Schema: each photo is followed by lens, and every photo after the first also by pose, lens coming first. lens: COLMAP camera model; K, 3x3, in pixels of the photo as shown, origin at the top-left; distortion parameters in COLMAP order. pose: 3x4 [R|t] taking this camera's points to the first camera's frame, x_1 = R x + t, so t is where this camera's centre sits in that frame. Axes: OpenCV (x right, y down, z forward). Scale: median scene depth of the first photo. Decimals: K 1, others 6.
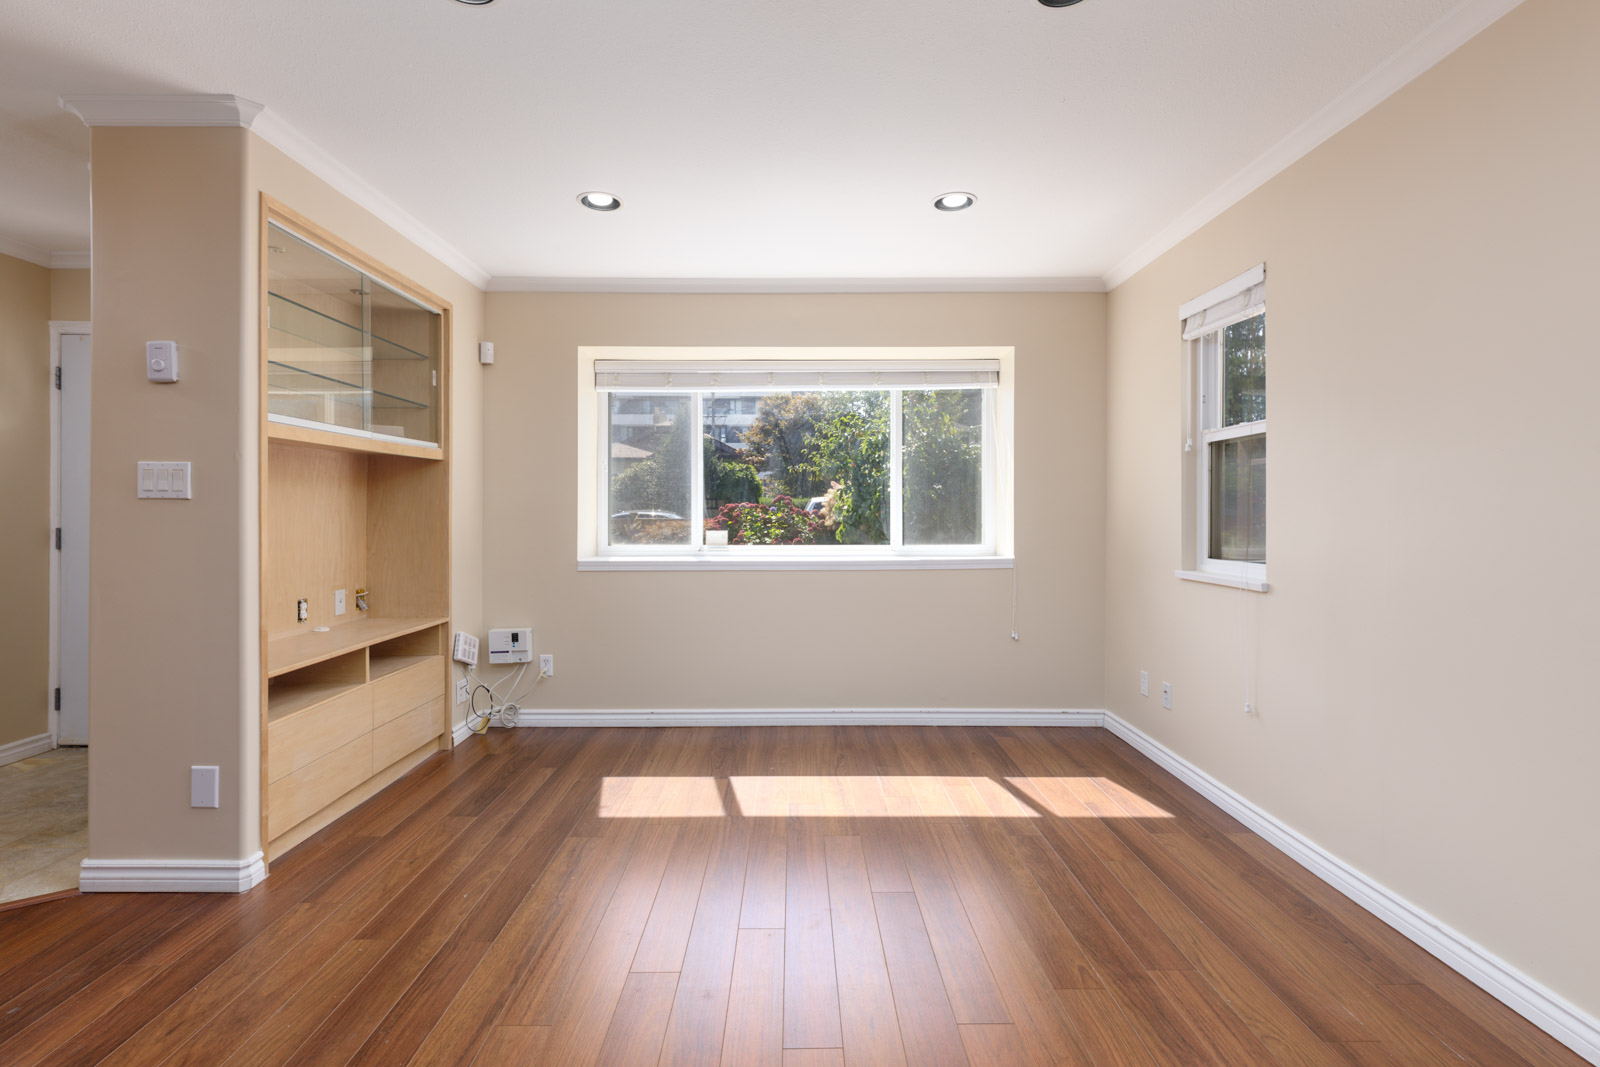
lens RADIAL K [[709.5, 0, 790.8], [0, 709.5, 522.8], [0, 0, 1]] dist [0.004380, -0.000330]
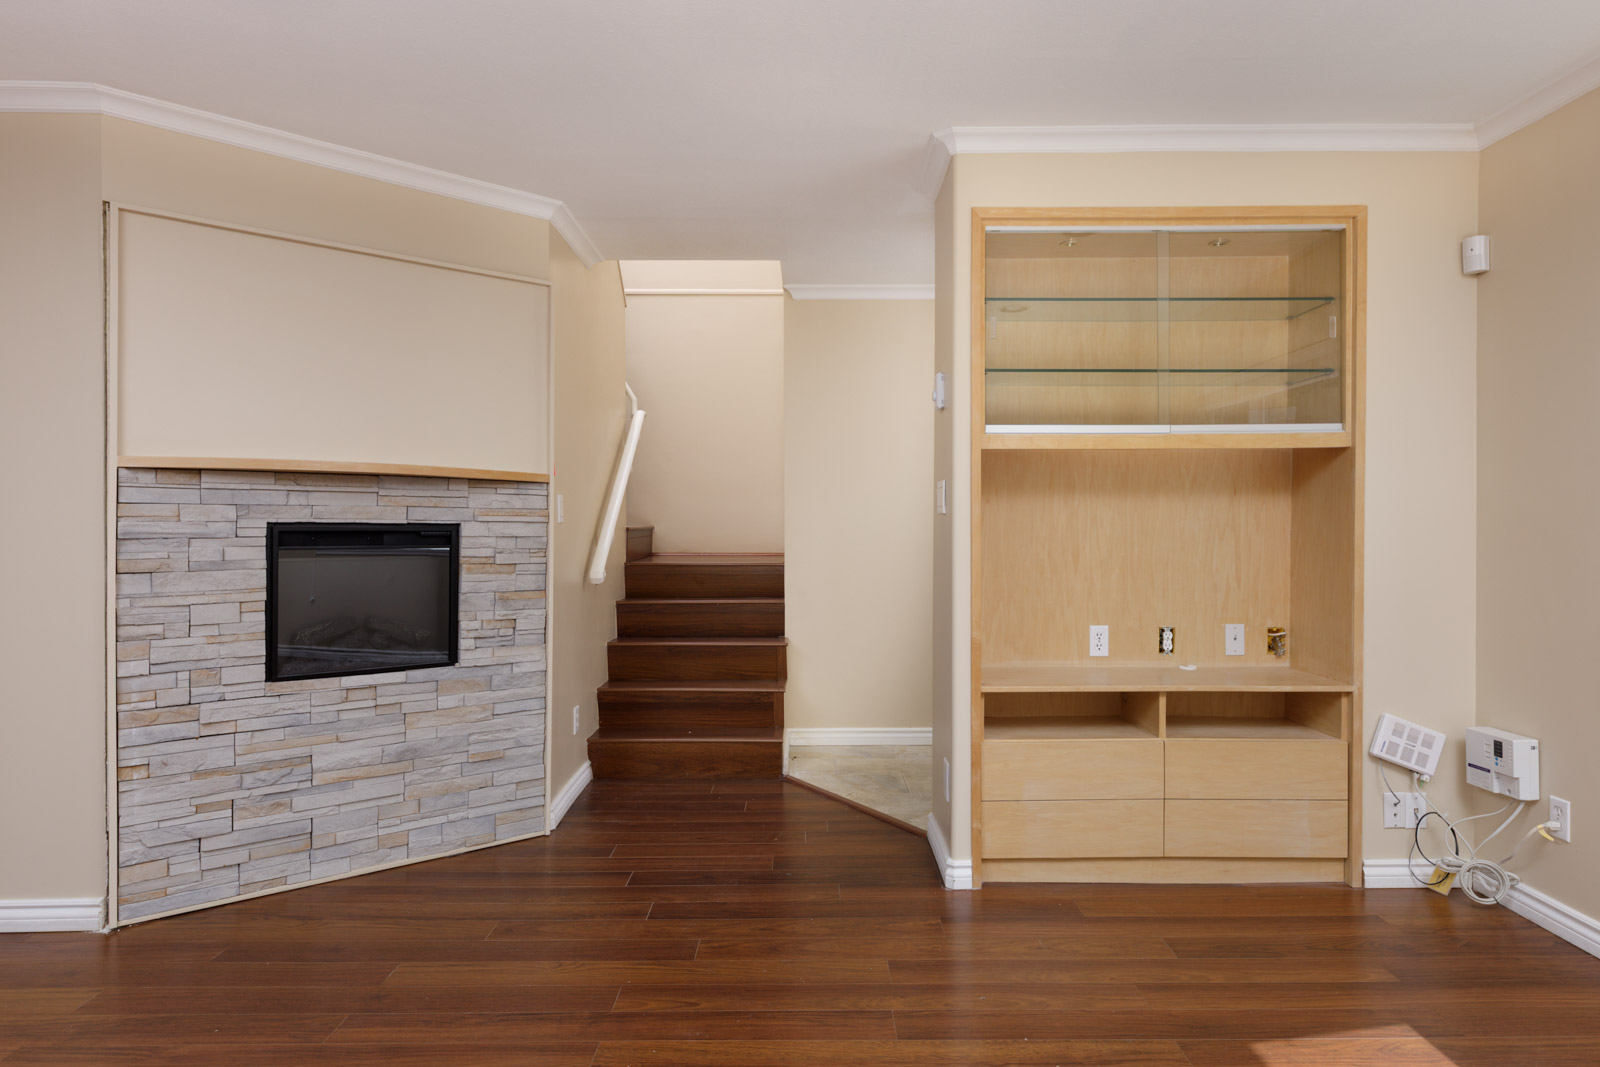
lens RADIAL K [[932.8, 0, 803.6], [0, 932.8, 536.2], [0, 0, 1]] dist [-0.001953, -0.000071]
pose [[0.015925, 0.014078, -0.999774, 0.372371], [-0.015136, 0.999790, 0.013837, -0.009509], [0.999759, 0.014913, 0.016135, 0.480384]]
